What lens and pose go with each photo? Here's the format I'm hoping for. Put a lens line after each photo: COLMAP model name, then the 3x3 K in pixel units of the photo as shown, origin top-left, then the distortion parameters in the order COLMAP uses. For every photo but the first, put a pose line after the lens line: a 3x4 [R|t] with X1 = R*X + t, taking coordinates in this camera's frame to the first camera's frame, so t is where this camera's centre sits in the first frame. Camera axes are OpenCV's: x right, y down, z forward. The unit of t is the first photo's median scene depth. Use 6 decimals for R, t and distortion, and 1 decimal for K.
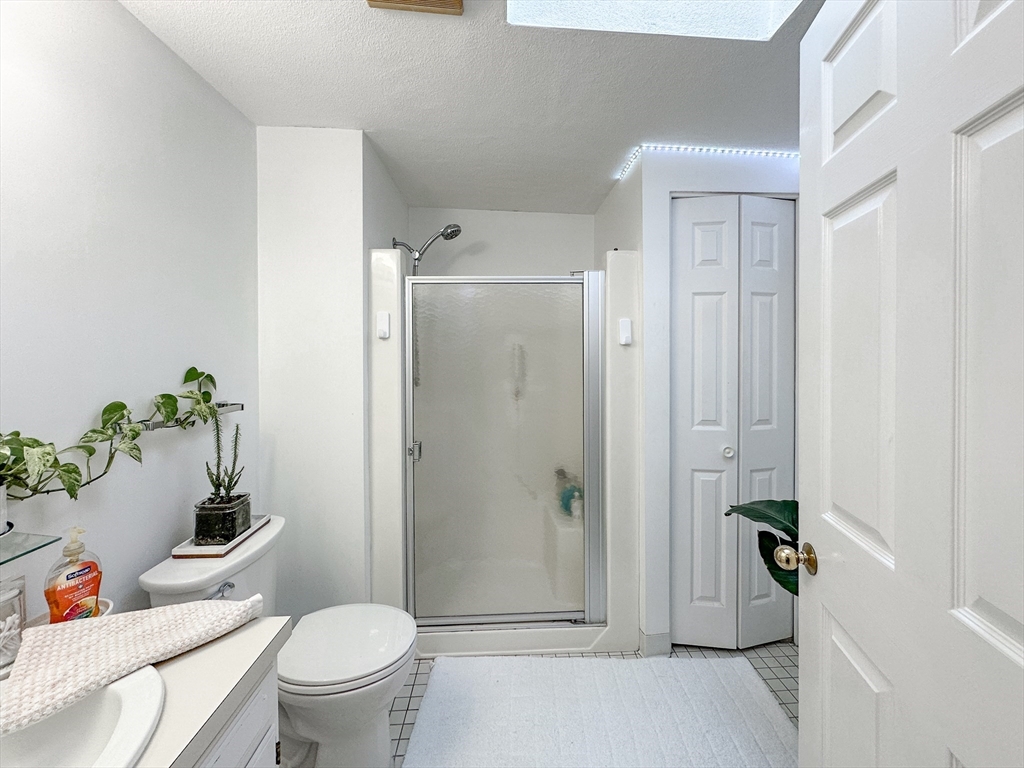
lens RADIAL K [[417.6, 0, 508.5], [0, 417.6, 357.1], [0, 0, 1]] dist [0.000072, 0.000310]
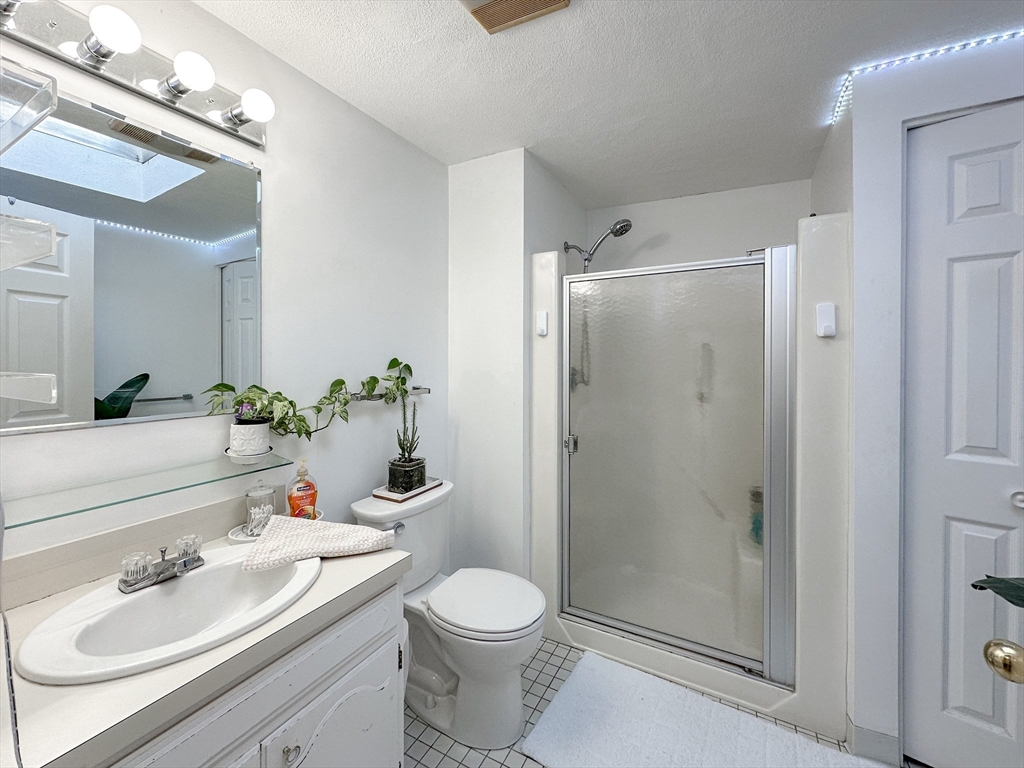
lens RADIAL K [[410.7, 0, 513.3], [0, 410.7, 363.6], [0, 0, 1]] dist [0.000320, 0.000459]
pose [[0.857799, 0.010446, -0.513879, 0.221161], [-0.011903, 0.999929, 0.000457, 0.033396], [0.513847, 0.005725, 0.857863, 0.067107]]
